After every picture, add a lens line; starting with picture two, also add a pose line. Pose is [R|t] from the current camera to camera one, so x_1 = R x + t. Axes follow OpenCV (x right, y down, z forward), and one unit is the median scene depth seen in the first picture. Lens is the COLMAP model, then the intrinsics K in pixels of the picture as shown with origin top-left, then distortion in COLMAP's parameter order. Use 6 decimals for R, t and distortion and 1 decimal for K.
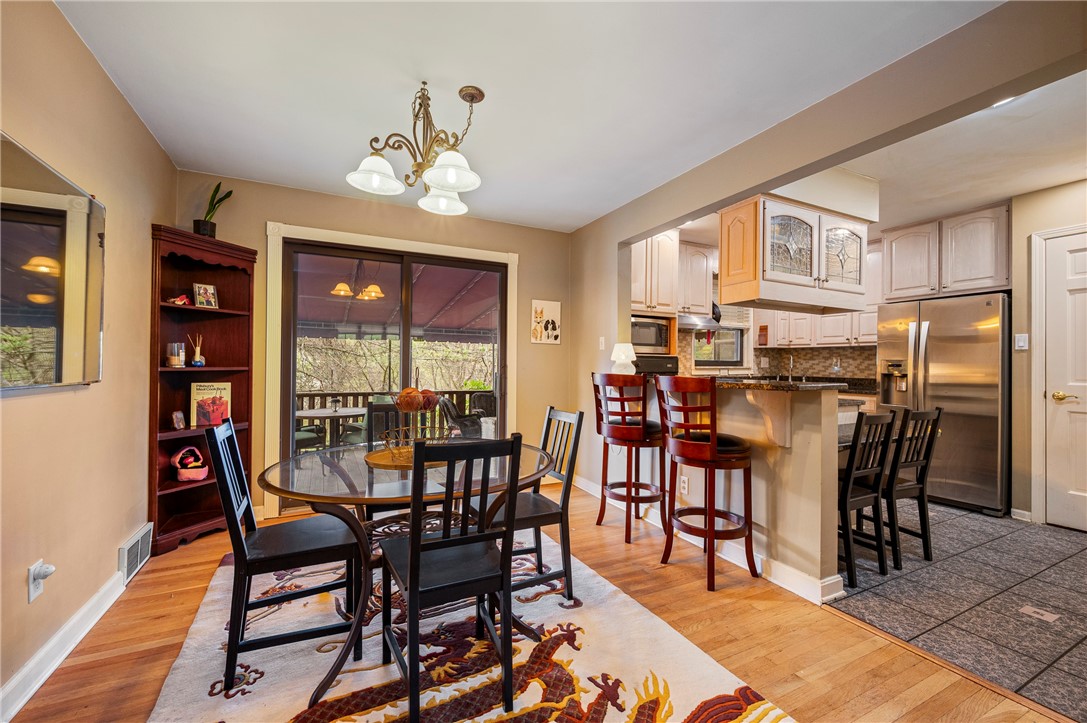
lens RADIAL K [[443.6, 0, 543.5], [0, 443.6, 361.5], [0, 0, 1]] dist [-0.000432, 0.000494]
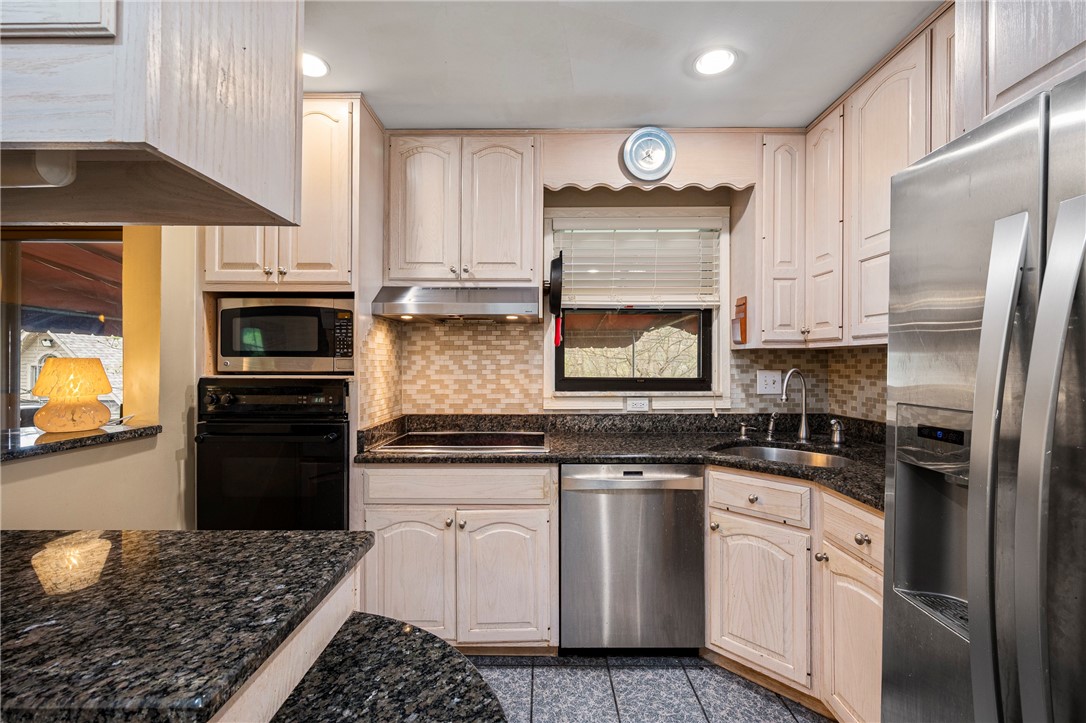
lens RADIAL K [[457.4, 0, 543.0], [0, 457.4, 361.5], [0, 0, 1]] dist [0.000208, 0.000144]
pose [[0.893749, -0.009397, -0.448470, 0.562878], [0.009223, 0.999954, -0.002574, -0.021481], [0.448473, -0.001836, 0.893794, 0.559141]]
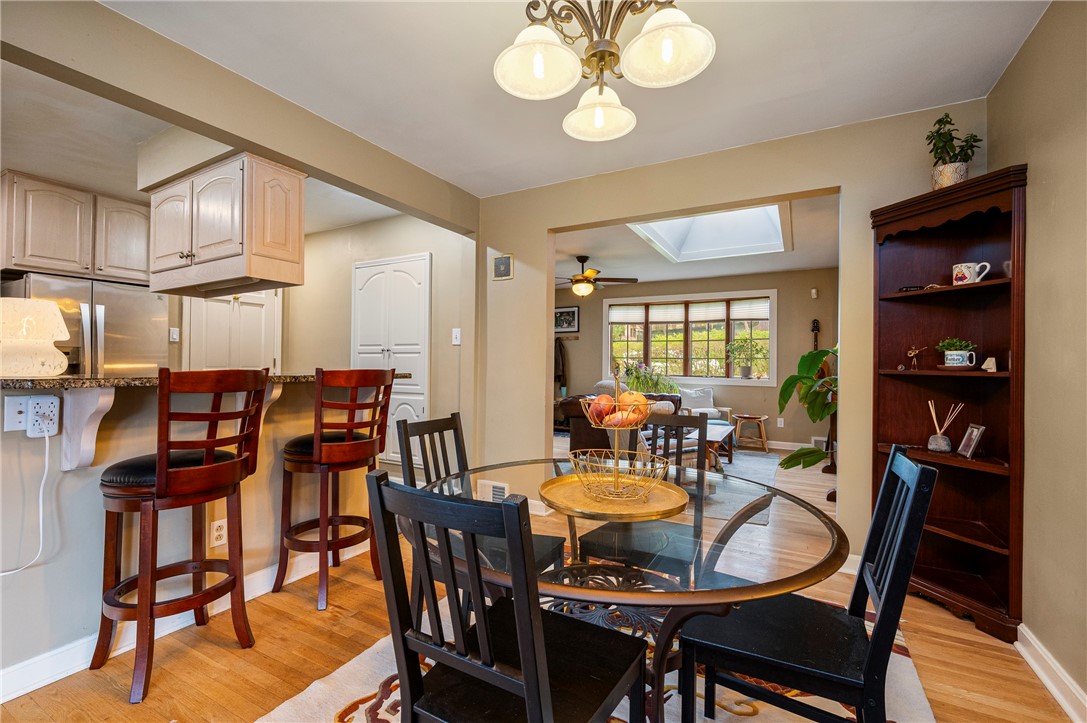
lens RADIAL K [[467.6, 0, 543.5], [0, 467.6, 361.5], [0, 0, 1]] dist [-0.006296, -0.000448]
pose [[-0.562122, -0.010875, 0.826983, -0.323257], [-0.020652, 0.999786, -0.000891, 0.004907], [-0.826796, -0.017579, -0.562227, 0.580205]]
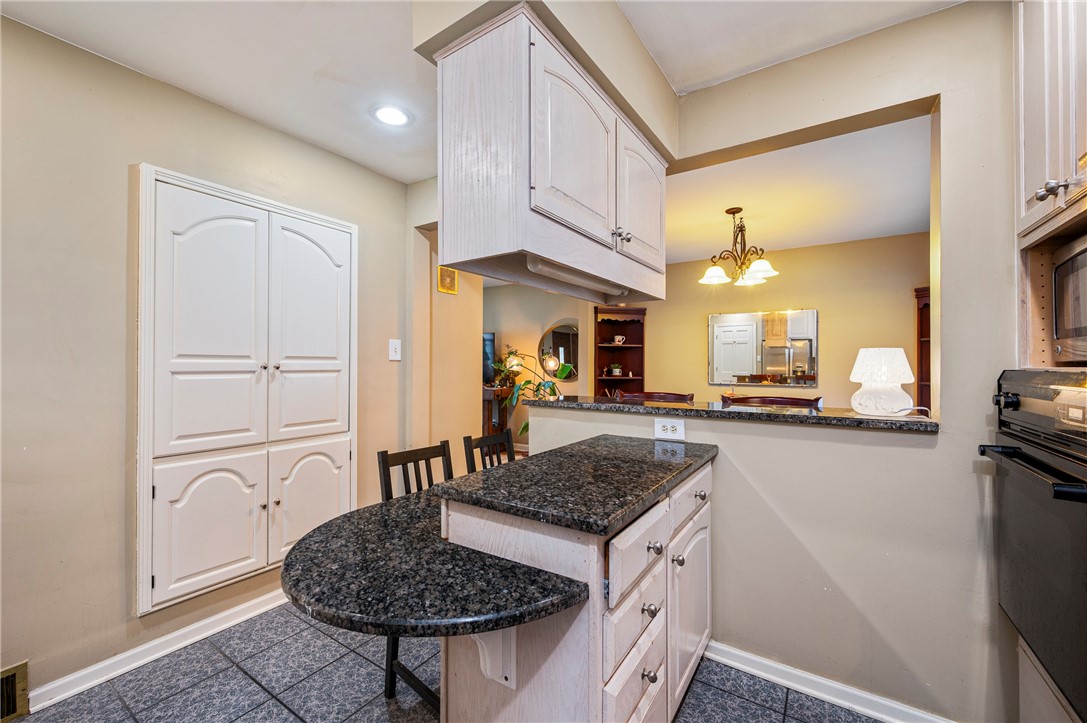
lens RADIAL K [[443.6, 0, 543.5], [0, 443.6, 361.5], [0, 0, 1]] dist [-0.000432, 0.000494]
pose [[-0.865037, -0.016685, -0.501431, 0.517465], [-0.008110, 0.999781, -0.019277, -0.009454], [0.501643, -0.012608, -0.864983, 0.859627]]
